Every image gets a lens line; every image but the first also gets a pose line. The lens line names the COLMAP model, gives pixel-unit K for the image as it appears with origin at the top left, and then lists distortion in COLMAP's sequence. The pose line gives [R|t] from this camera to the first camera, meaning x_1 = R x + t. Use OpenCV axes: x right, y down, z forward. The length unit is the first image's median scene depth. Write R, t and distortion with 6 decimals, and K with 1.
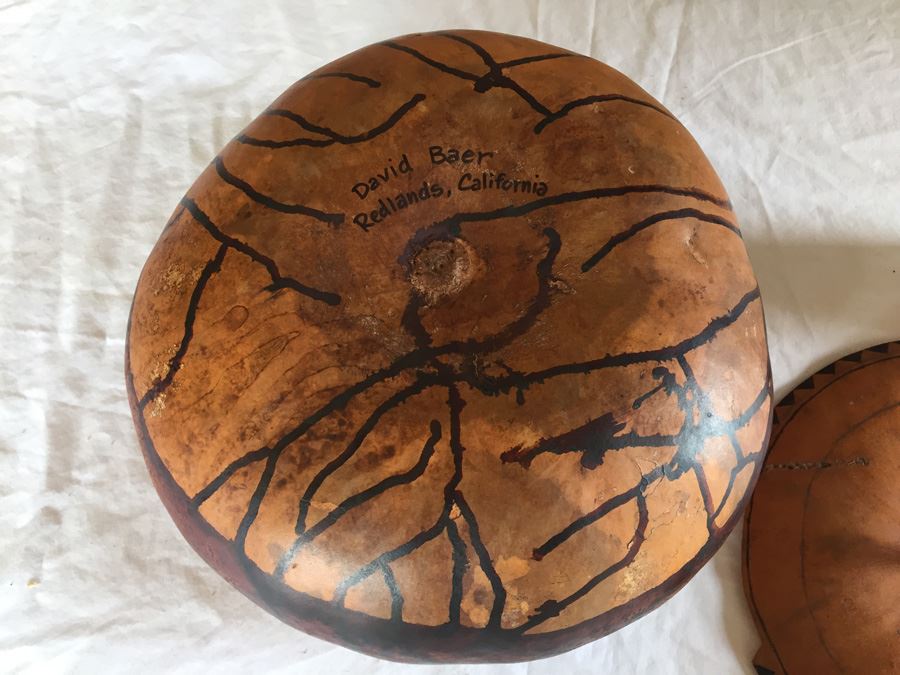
lens RADIAL K [[778.6, 0, 447.4], [0, 778.6, 334.0], [0, 0, 1]] dist [0.063173, -0.117667]
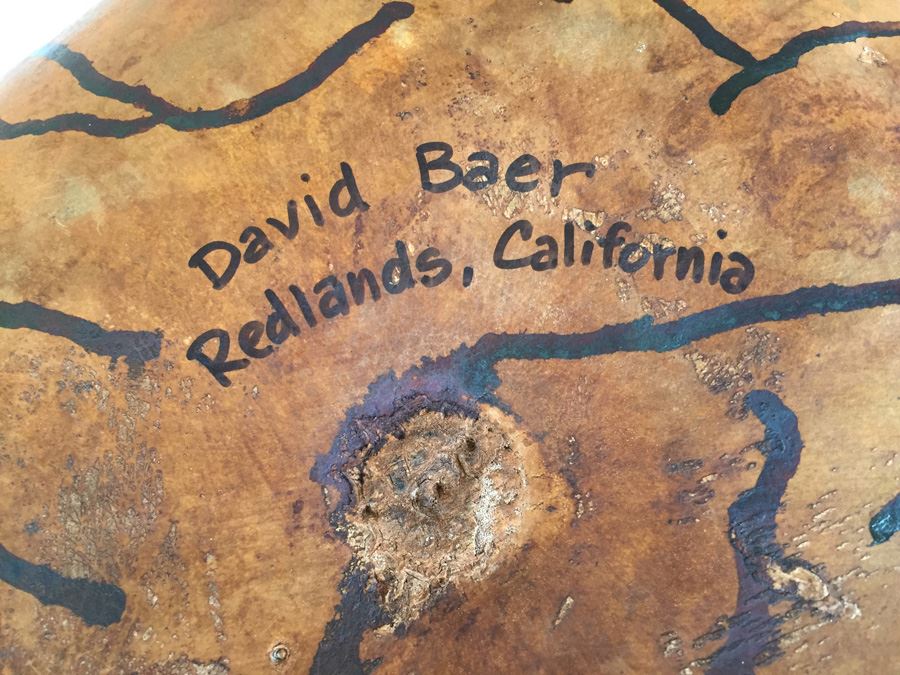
lens RADIAL K [[778.6, 0, 449.4], [0, 778.6, 341.6], [0, 0, 1]] dist [0.063173, -0.117667]
pose [[0.999227, 0.029416, -0.026095, 0.003945], [-0.029261, 0.999552, 0.006322, -0.153496], [0.026269, -0.005553, 0.999639, 0.649915]]
